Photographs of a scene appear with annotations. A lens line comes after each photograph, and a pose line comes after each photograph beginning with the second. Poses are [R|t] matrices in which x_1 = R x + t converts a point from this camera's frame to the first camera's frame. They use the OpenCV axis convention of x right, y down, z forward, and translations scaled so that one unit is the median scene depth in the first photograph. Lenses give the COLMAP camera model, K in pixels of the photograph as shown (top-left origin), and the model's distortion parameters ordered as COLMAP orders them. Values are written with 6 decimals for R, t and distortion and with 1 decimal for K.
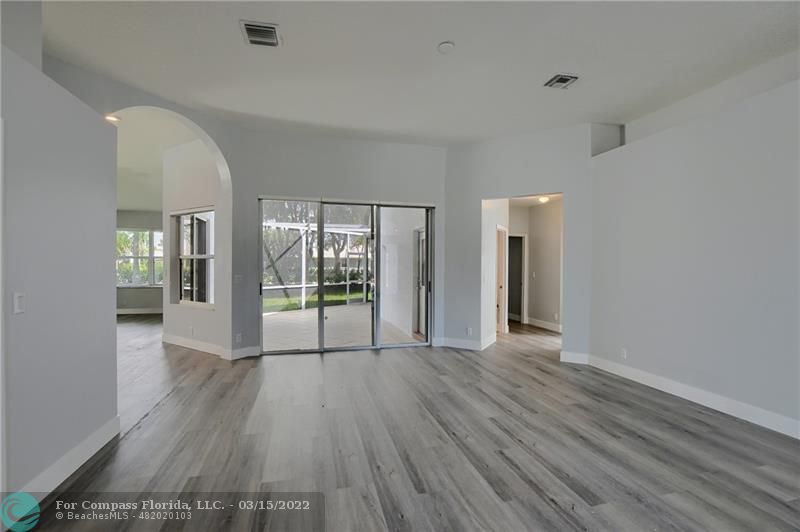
lens RADIAL K [[352.0, 0, 398.2], [0, 352.0, 267.5], [0, 0, 1]] dist [-0.031184, 0.003011]
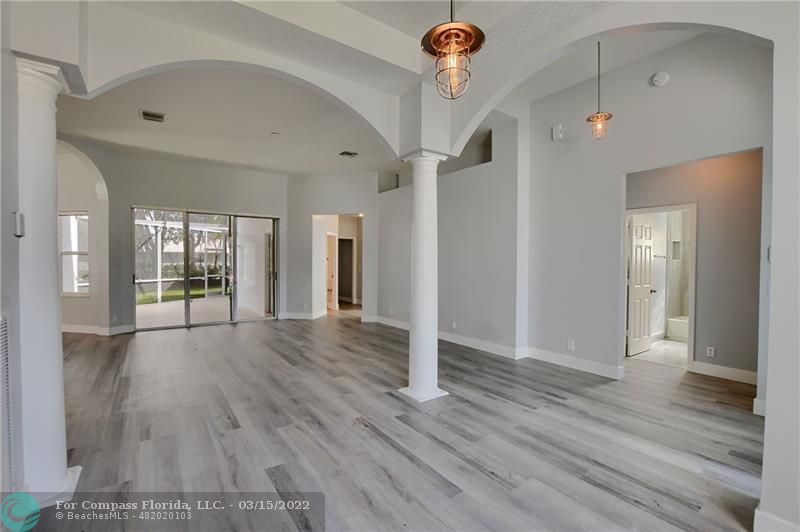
lens RADIAL K [[352.0, 0, 397.6], [0, 352.0, 269.3], [0, 0, 1]] dist [-0.031184, 0.003011]
pose [[0.932481, -0.007159, 0.361149, 0.038691], [0.000624, 0.999834, 0.018210, 0.003101], [-0.361219, -0.016755, 0.932330, -0.451336]]
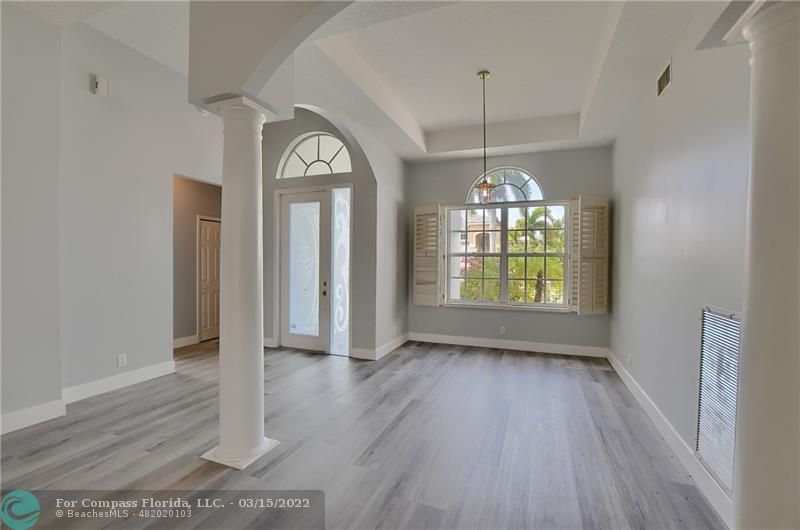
lens RADIAL K [[352.0, 0, 398.0], [0, 352.0, 269.6], [0, 0, 1]] dist [-0.031184, 0.003011]
pose [[-0.814816, -0.024472, 0.579202, -0.087610], [-0.009418, 0.999536, 0.028983, -0.001505], [-0.579643, 0.018161, -0.814668, 0.320574]]
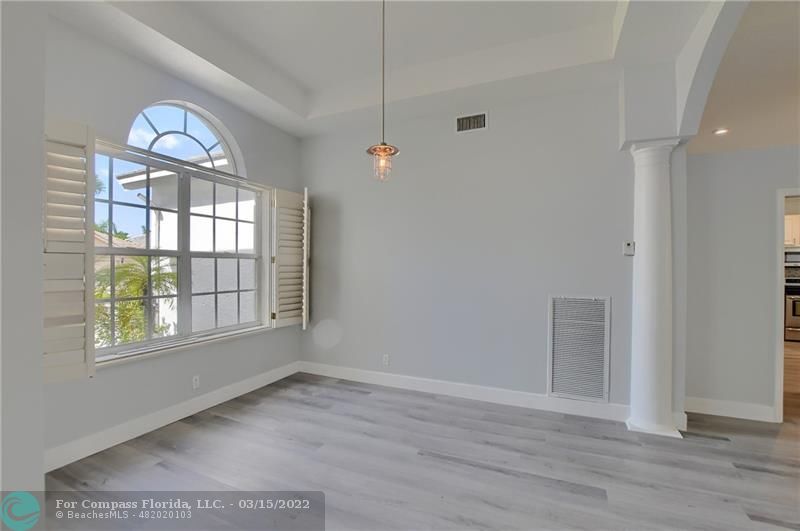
lens RADIAL K [[352.0, 0, 395.9], [0, 352.0, 267.3], [0, 0, 1]] dist [-0.031184, 0.003011]
pose [[-0.617167, -0.010762, -0.786758, 0.448638], [-0.011327, 0.999924, -0.004793, 0.003610], [0.786750, 0.005954, -0.617243, -0.007365]]
